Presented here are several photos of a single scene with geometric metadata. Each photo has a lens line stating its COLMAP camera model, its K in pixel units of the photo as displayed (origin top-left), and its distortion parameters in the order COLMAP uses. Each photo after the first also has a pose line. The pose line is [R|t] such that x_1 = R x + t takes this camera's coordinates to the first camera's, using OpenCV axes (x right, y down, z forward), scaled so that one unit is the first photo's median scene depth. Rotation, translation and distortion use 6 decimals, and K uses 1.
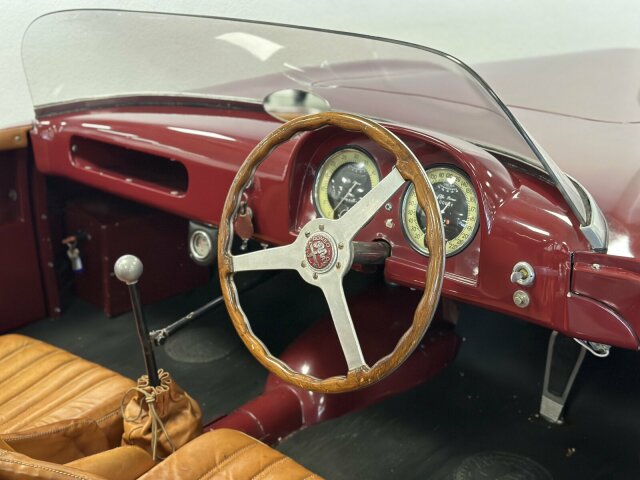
lens RADIAL K [[1051.5, 0, 320.0], [0, 1051.5, 240.0], [0, 0, 1]] dist [-0.017041, 1.104877]
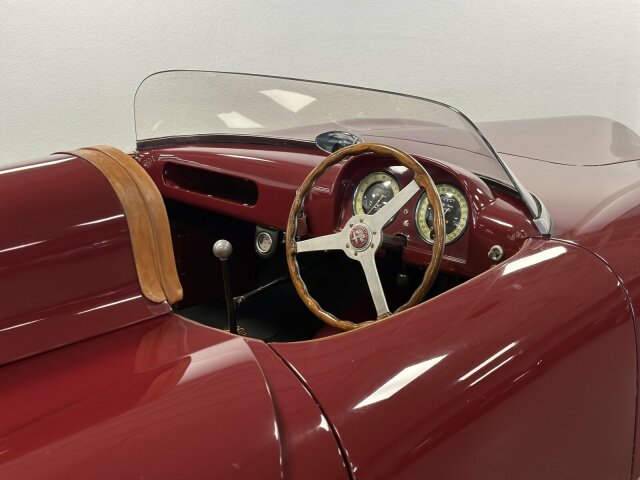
lens RADIAL K [[886.3, 0, 320.0], [0, 886.3, 240.0], [0, 0, 1]] dist [0.014384, 0.018201]
pose [[0.999147, 0.035985, -0.020268, -0.028038], [-0.036583, 0.998881, -0.029985, 0.050519], [0.019166, 0.030700, 0.999345, -0.225199]]
